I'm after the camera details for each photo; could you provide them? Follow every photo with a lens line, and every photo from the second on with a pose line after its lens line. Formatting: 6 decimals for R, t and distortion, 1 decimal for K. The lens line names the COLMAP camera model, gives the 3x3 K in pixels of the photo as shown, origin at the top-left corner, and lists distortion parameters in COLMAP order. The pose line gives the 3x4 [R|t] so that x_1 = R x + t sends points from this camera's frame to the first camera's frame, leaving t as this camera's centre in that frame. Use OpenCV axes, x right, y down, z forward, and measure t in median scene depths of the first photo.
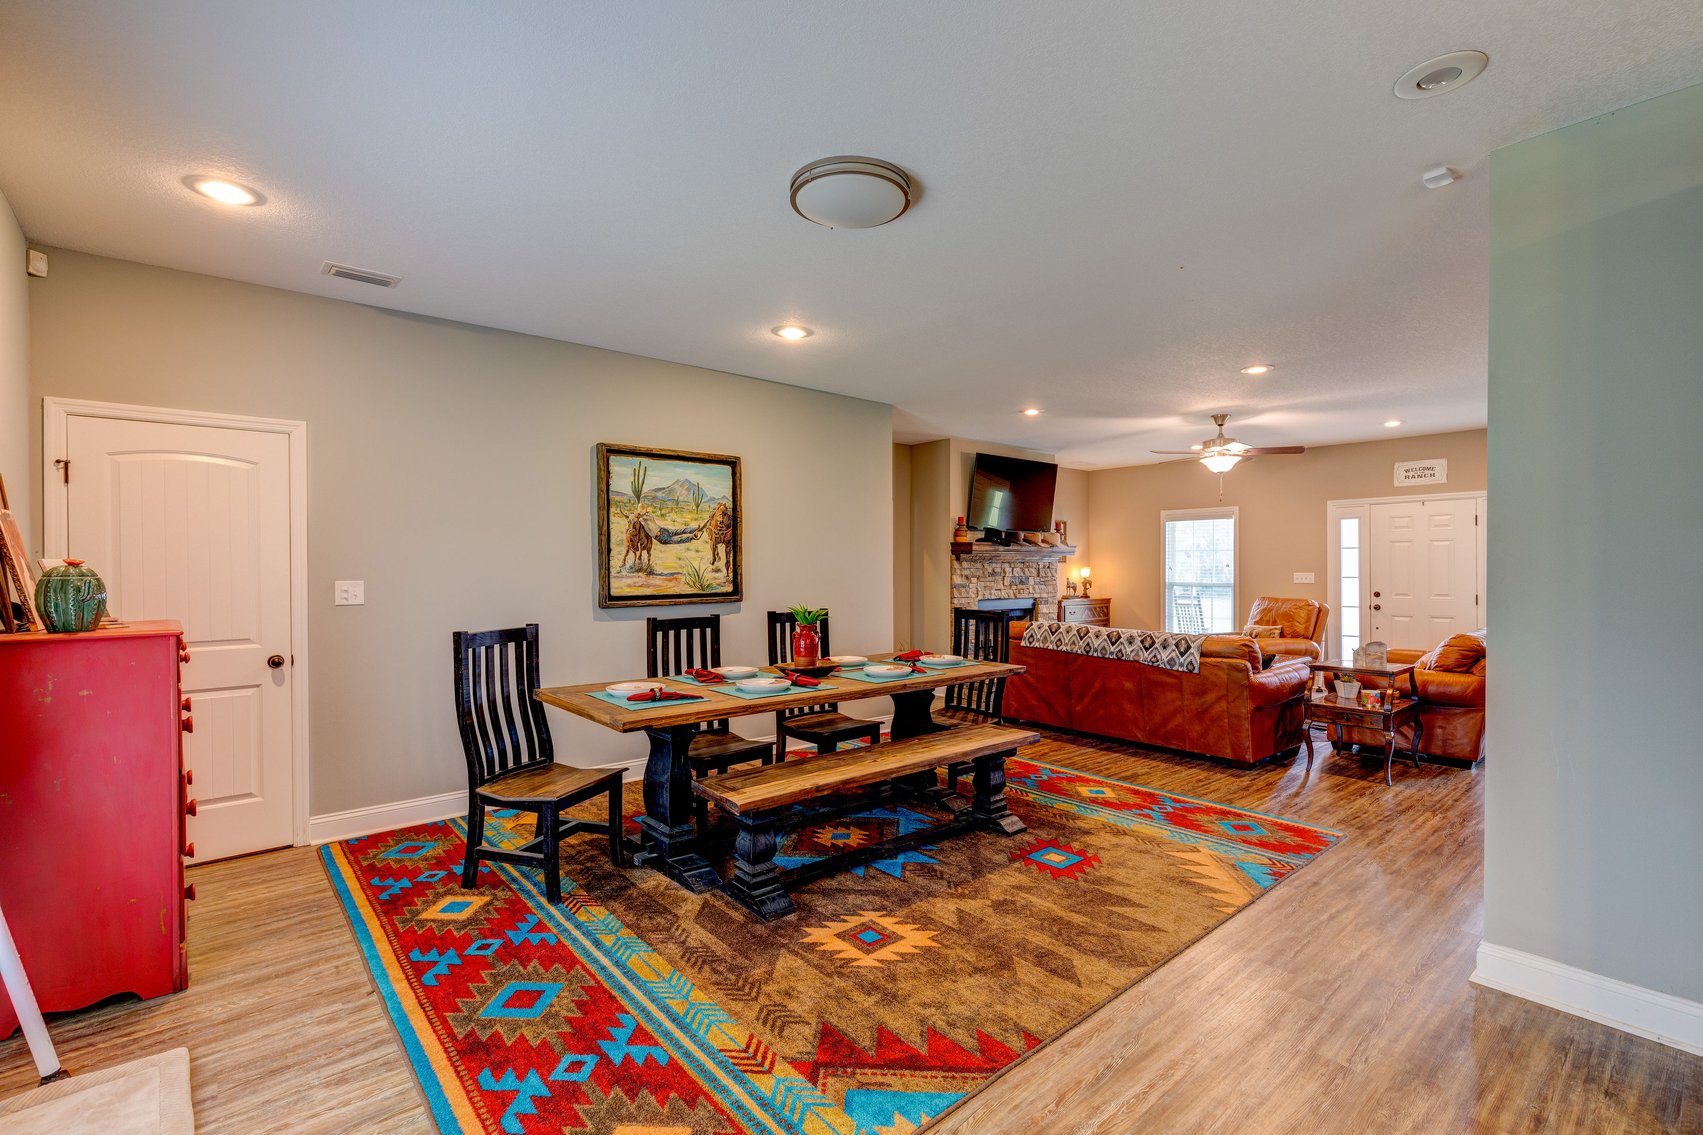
lens RADIAL K [[765.9, 0, 856.1], [0, 765.9, 570.2], [0, 0, 1]] dist [0.008319, -0.002067]
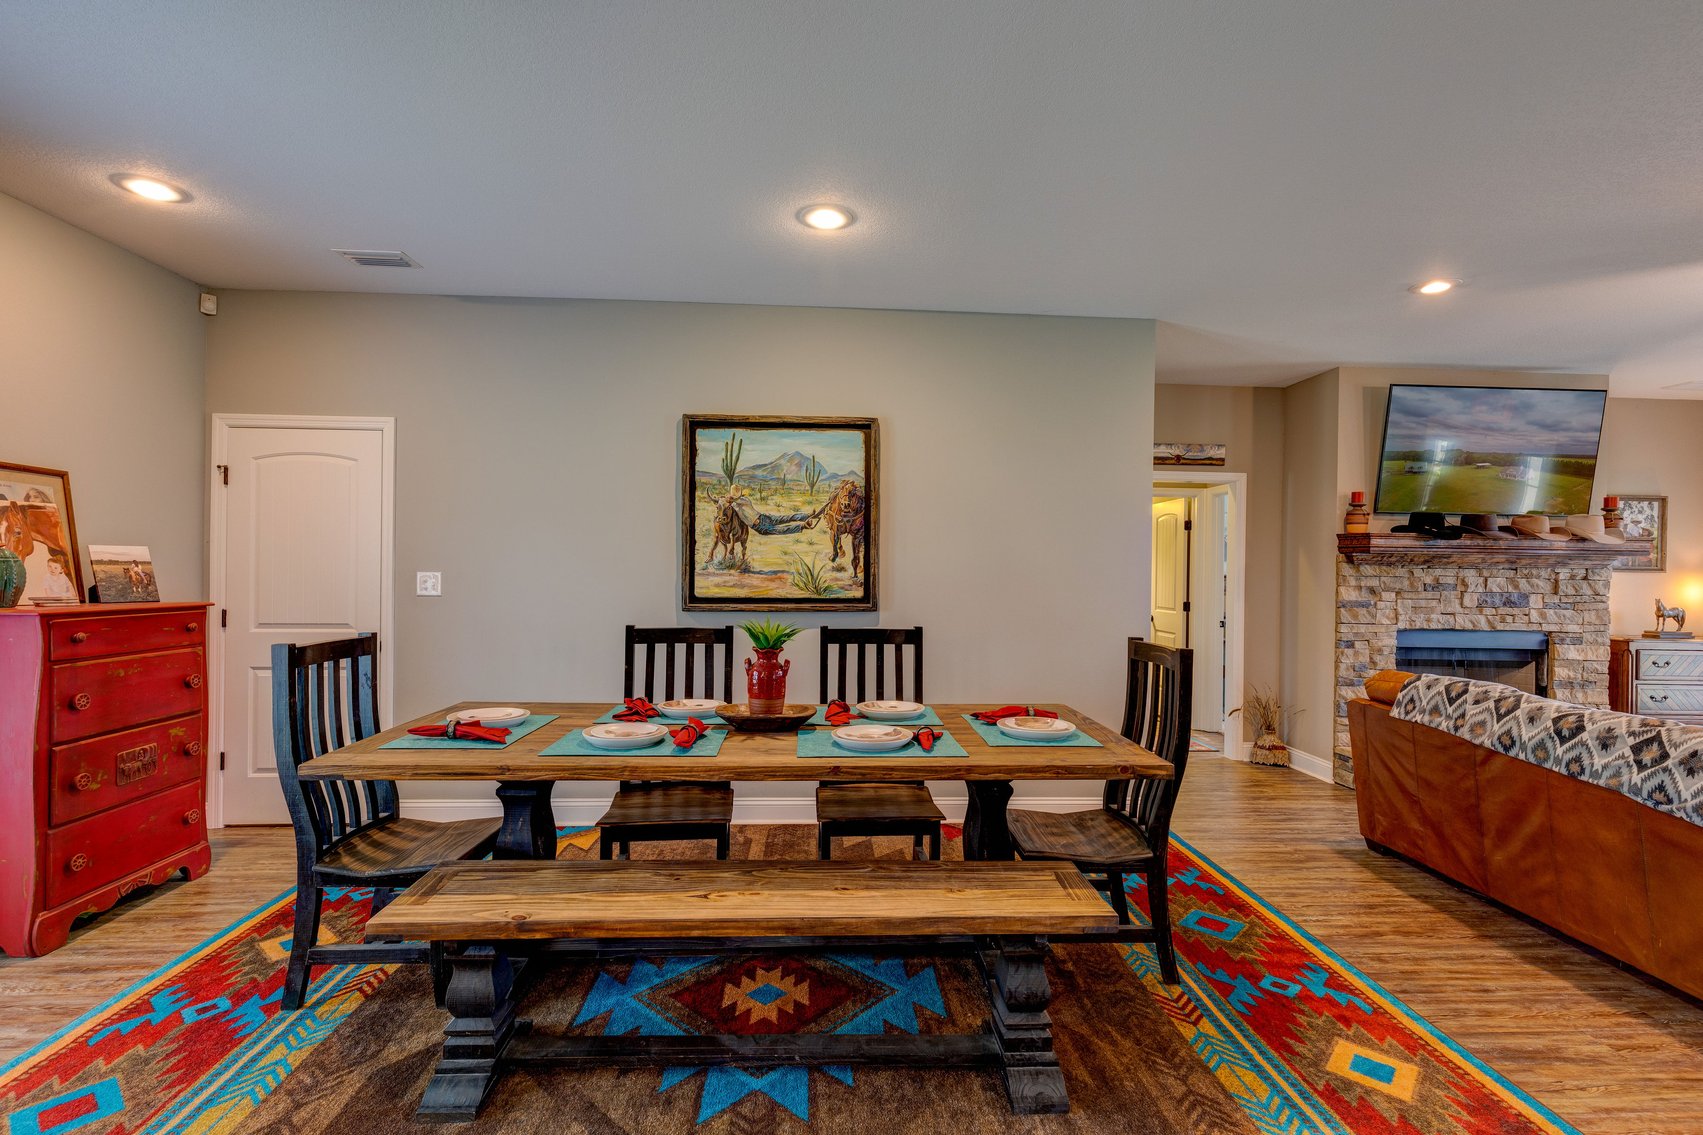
lens RADIAL K [[765.9, 0, 856.7], [0, 765.9, 583.0], [0, 0, 1]] dist [0.008319, -0.002067]
pose [[0.792201, 0.020617, -0.609912, 0.305657], [-0.017576, 0.999785, 0.010967, 0.005753], [0.610007, 0.002032, 0.792394, 0.413328]]
